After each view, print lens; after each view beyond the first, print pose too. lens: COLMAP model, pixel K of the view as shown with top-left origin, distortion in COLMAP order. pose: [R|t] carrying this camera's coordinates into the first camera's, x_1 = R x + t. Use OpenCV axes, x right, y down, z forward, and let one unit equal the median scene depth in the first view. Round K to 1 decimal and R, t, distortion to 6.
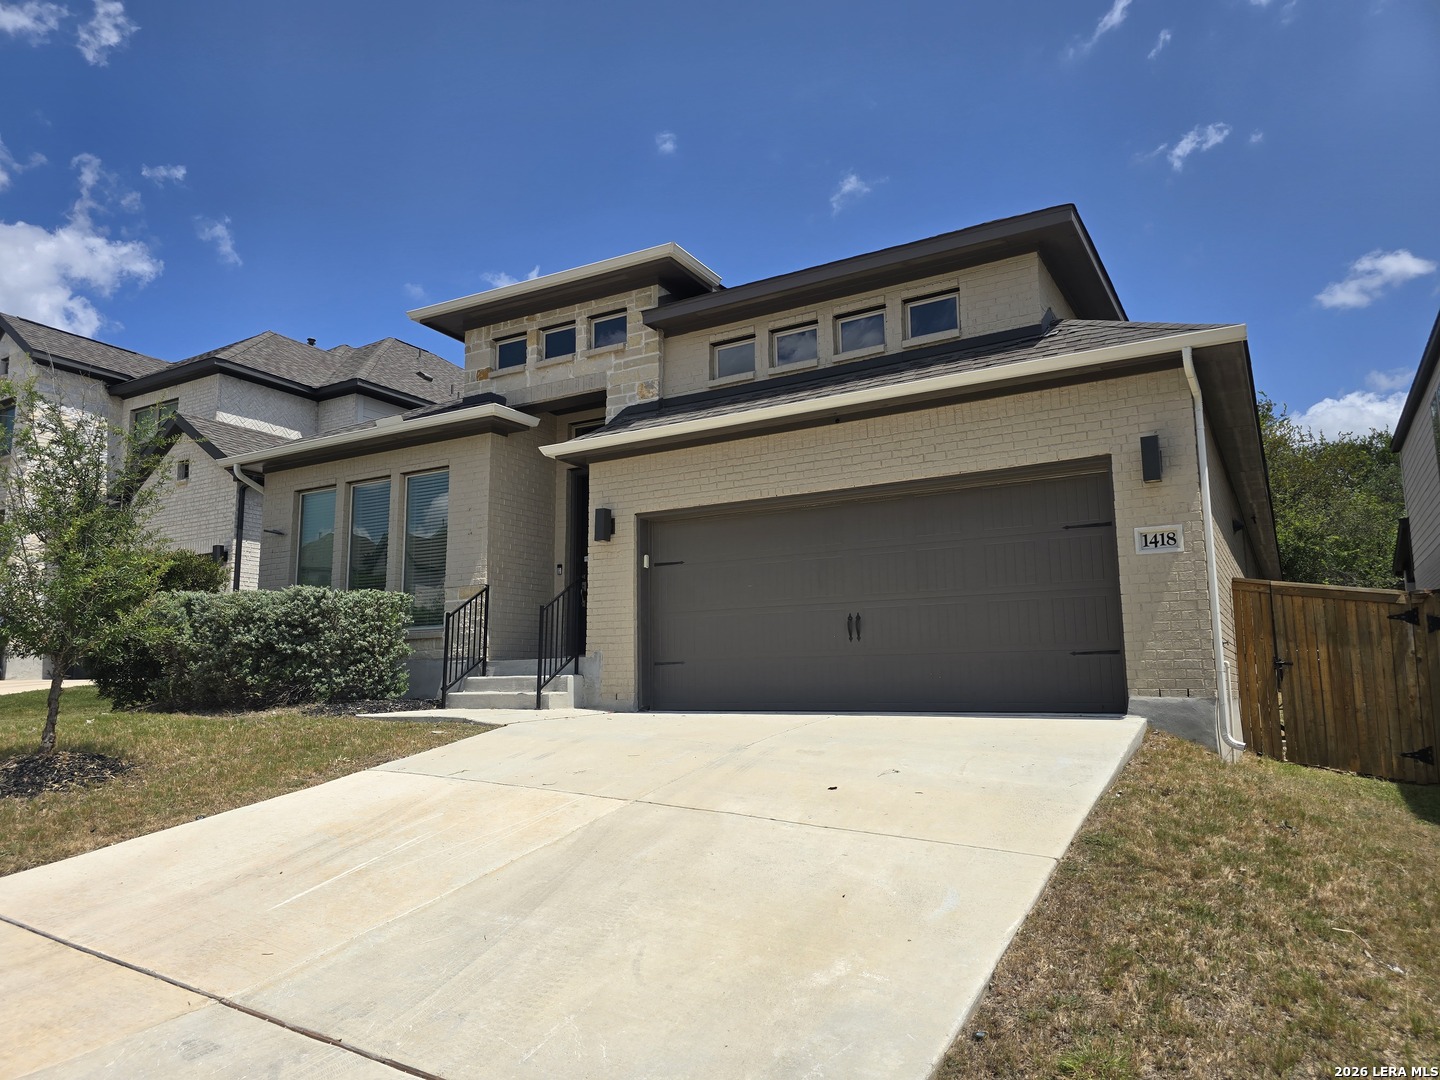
lens RADIAL K [[969.4, 0, 720.0], [0, 969.4, 540.0], [0, 0, 1]] dist [0.005637, -0.000294]
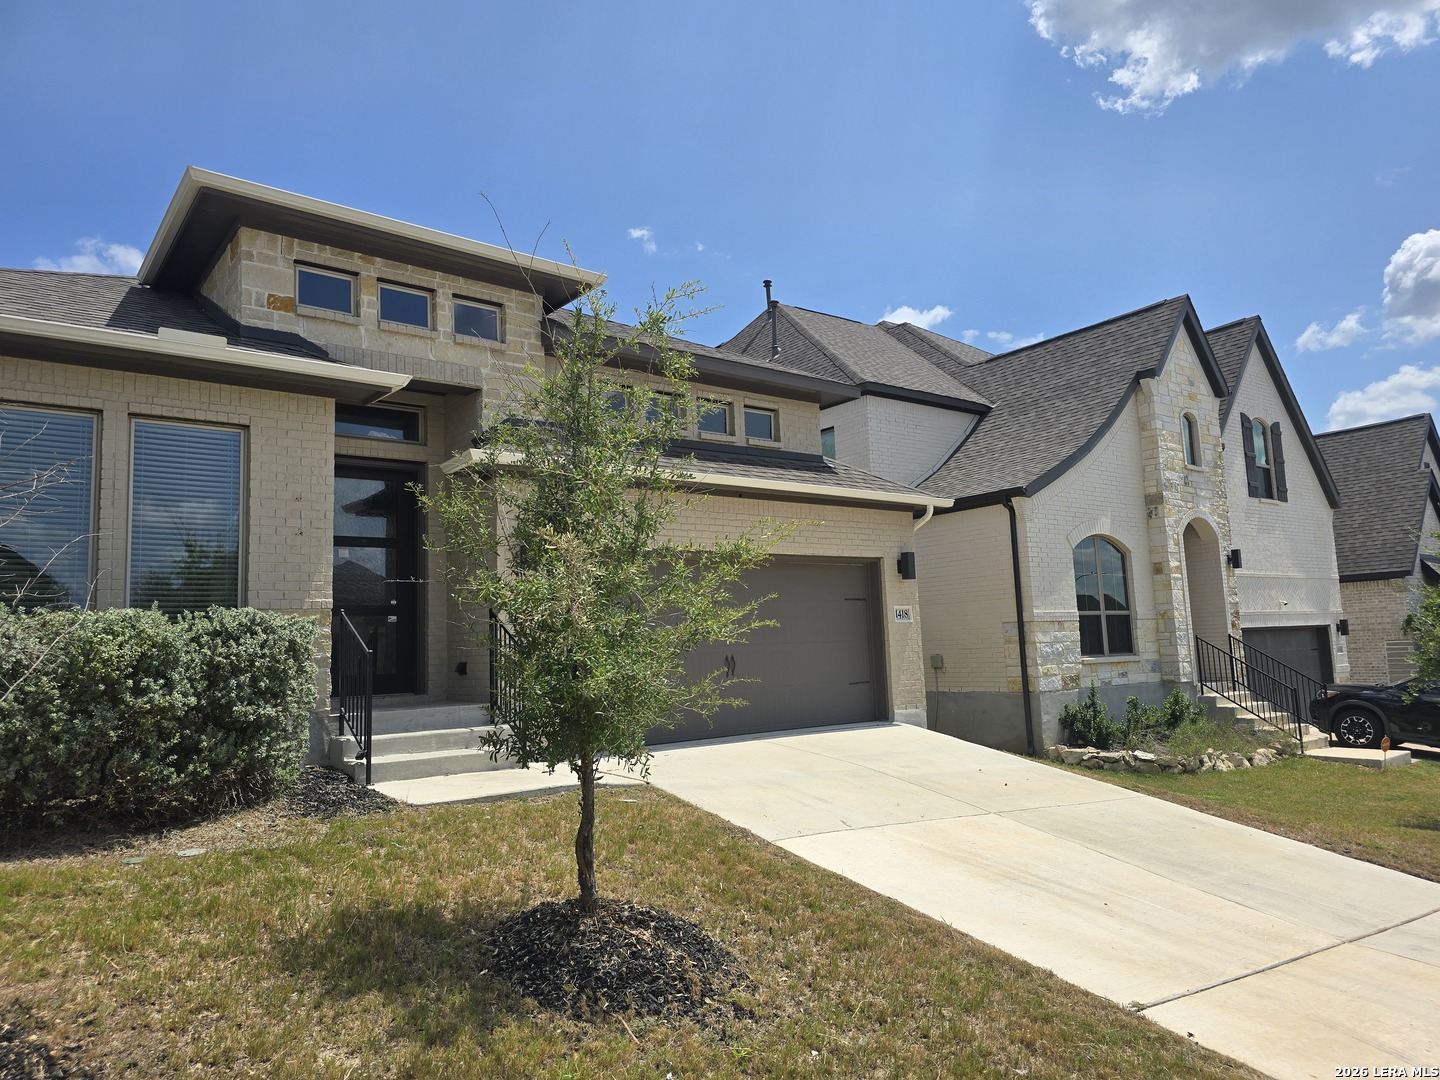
lens RADIAL K [[969.4, 0, 720.0], [0, 969.4, 540.0], [0, 0, 1]] dist [0.005637, -0.000294]
pose [[0.356391, 0.106791, 0.928214, -0.839050], [-0.100944, 0.992033, -0.075376, 0.021050], [-0.928868, -0.066834, 0.364331, 0.484677]]
